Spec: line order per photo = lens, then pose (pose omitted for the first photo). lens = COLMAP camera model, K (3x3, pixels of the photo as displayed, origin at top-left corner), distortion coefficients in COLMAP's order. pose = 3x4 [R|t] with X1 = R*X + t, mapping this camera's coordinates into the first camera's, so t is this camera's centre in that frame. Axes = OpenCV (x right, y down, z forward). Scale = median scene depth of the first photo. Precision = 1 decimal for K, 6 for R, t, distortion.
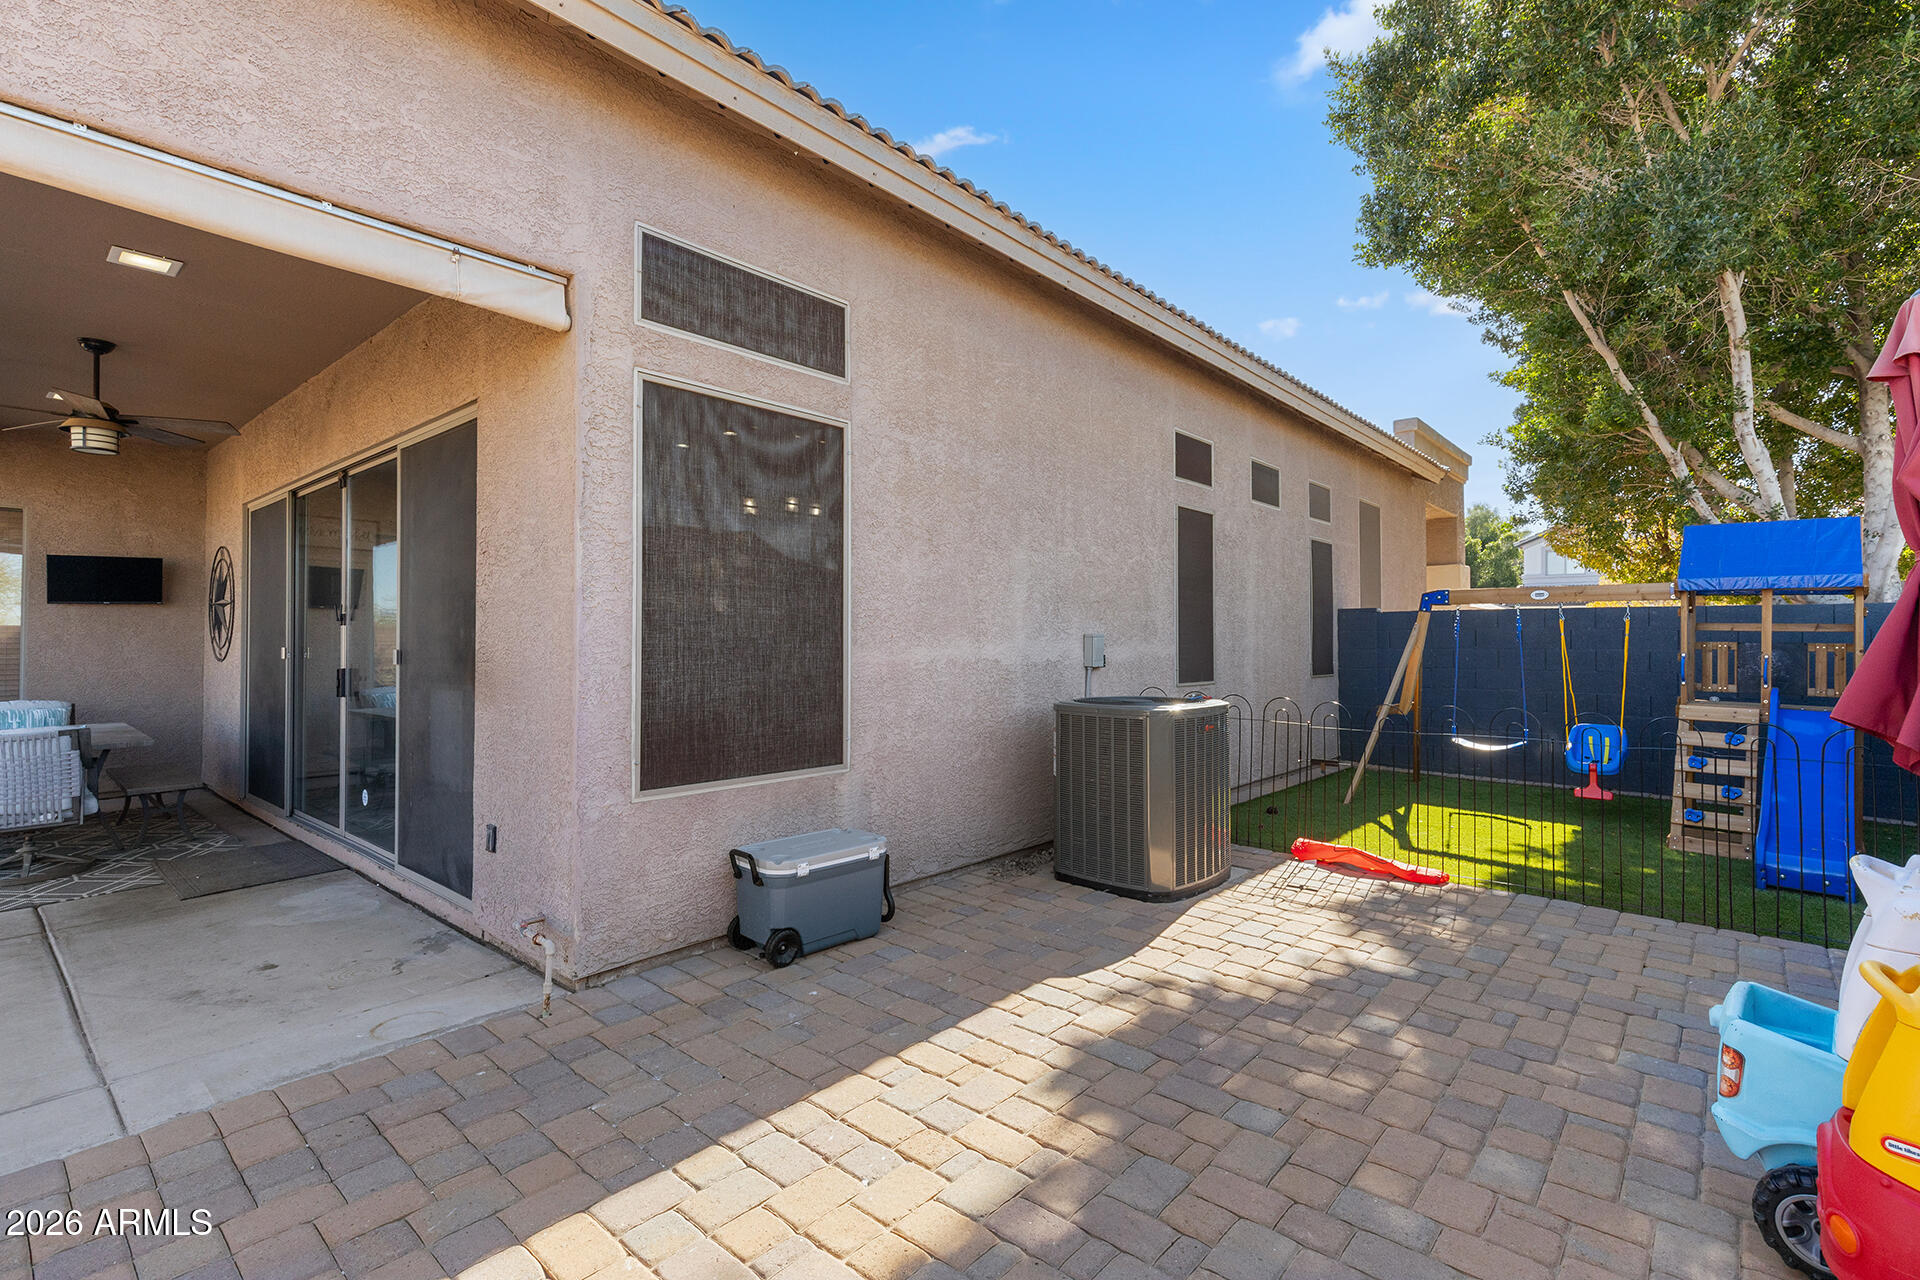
lens RADIAL K [[880.2, 0, 960.9], [0, 880.2, 631.3], [0, 0, 1]] dist [0.018990, -0.001467]
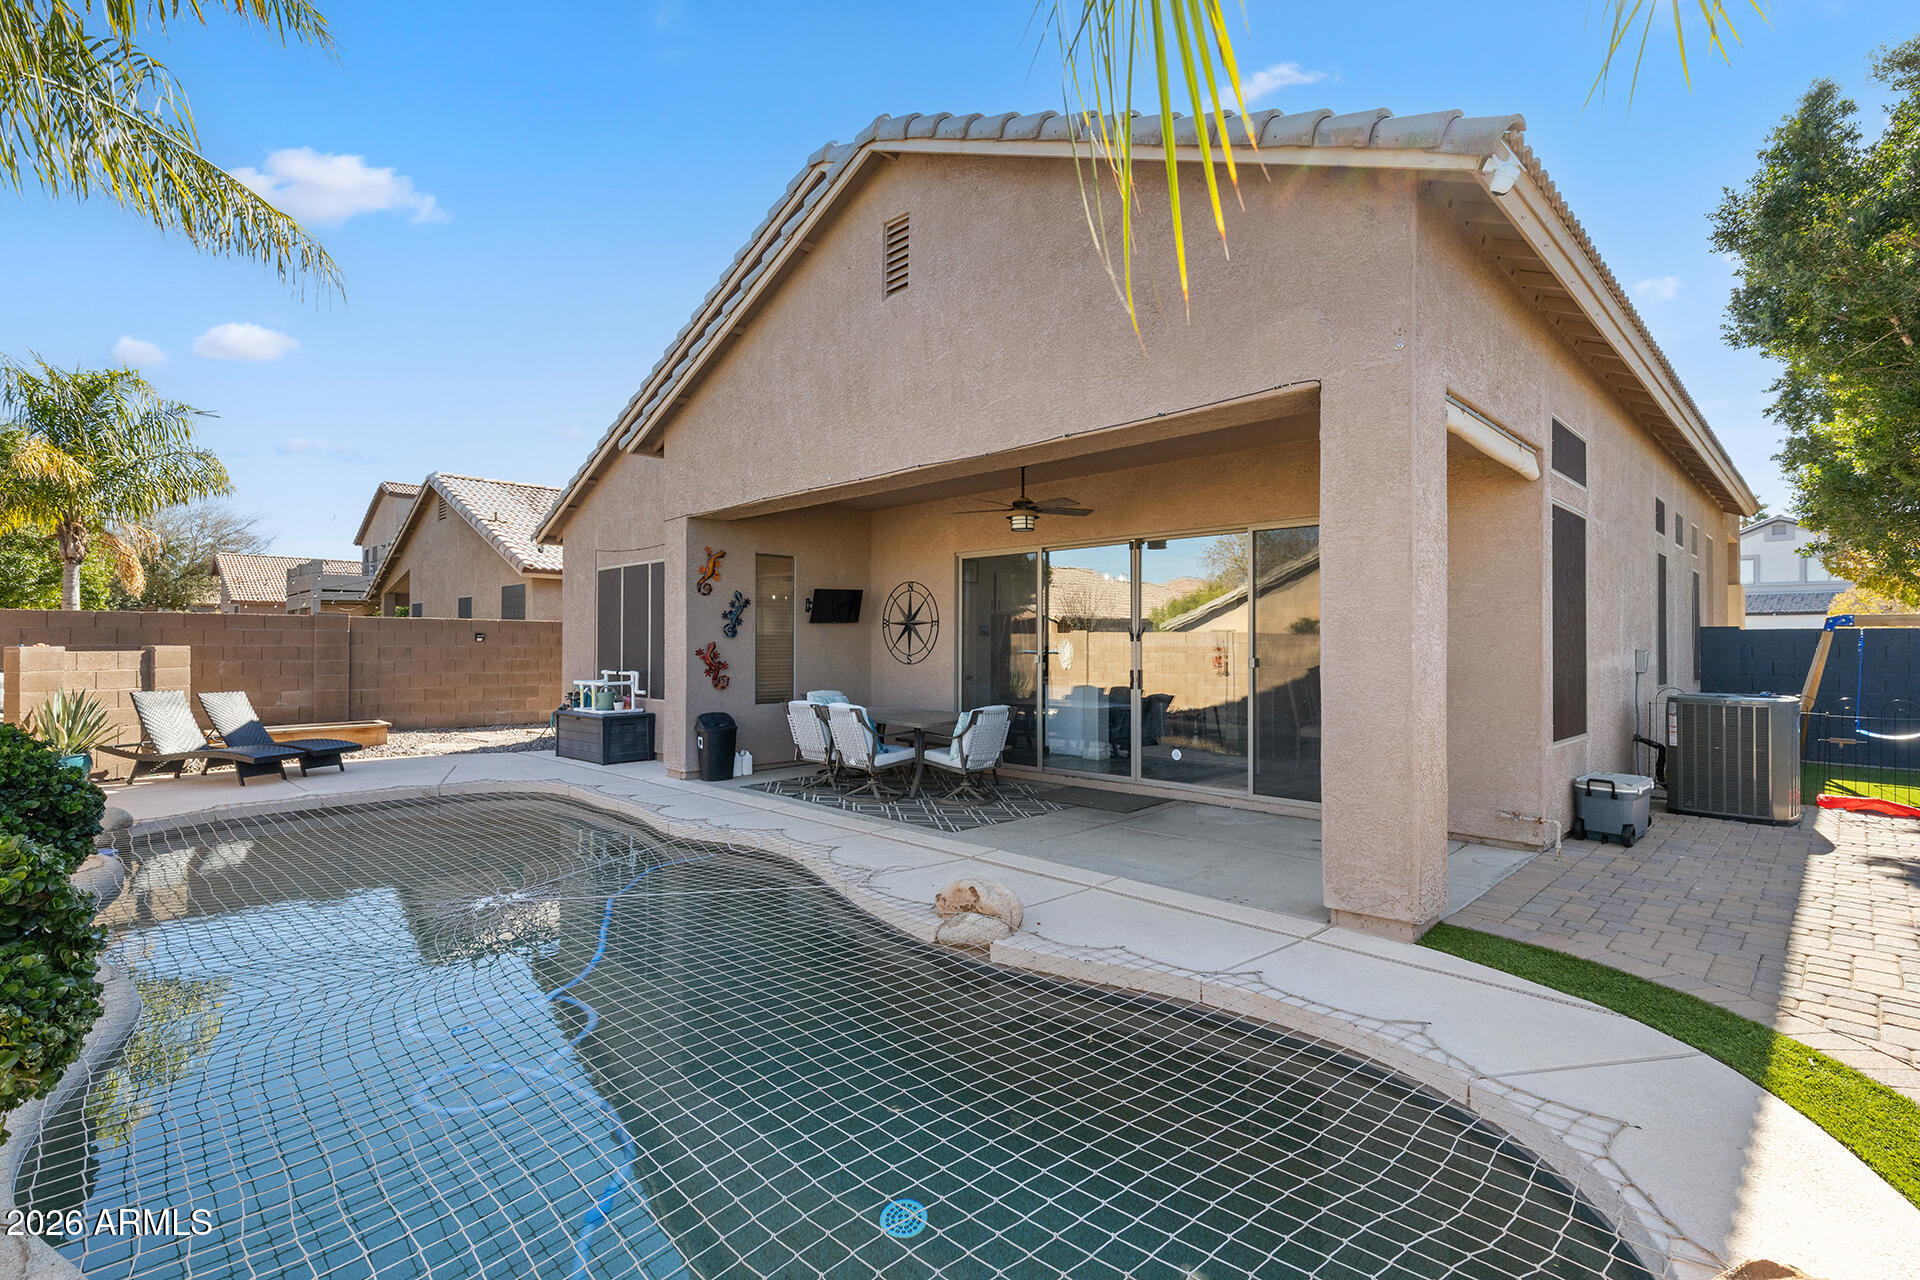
lens RADIAL K [[880.2, 0, 914.8], [0, 880.2, 634.2], [0, 0, 1]] dist [0.018990, -0.001467]
pose [[0.997329, 0.003681, -0.072944, -0.733472], [-0.003904, 0.999988, -0.002916, -0.008950], [0.072932, 0.003193, 0.997332, -0.406724]]
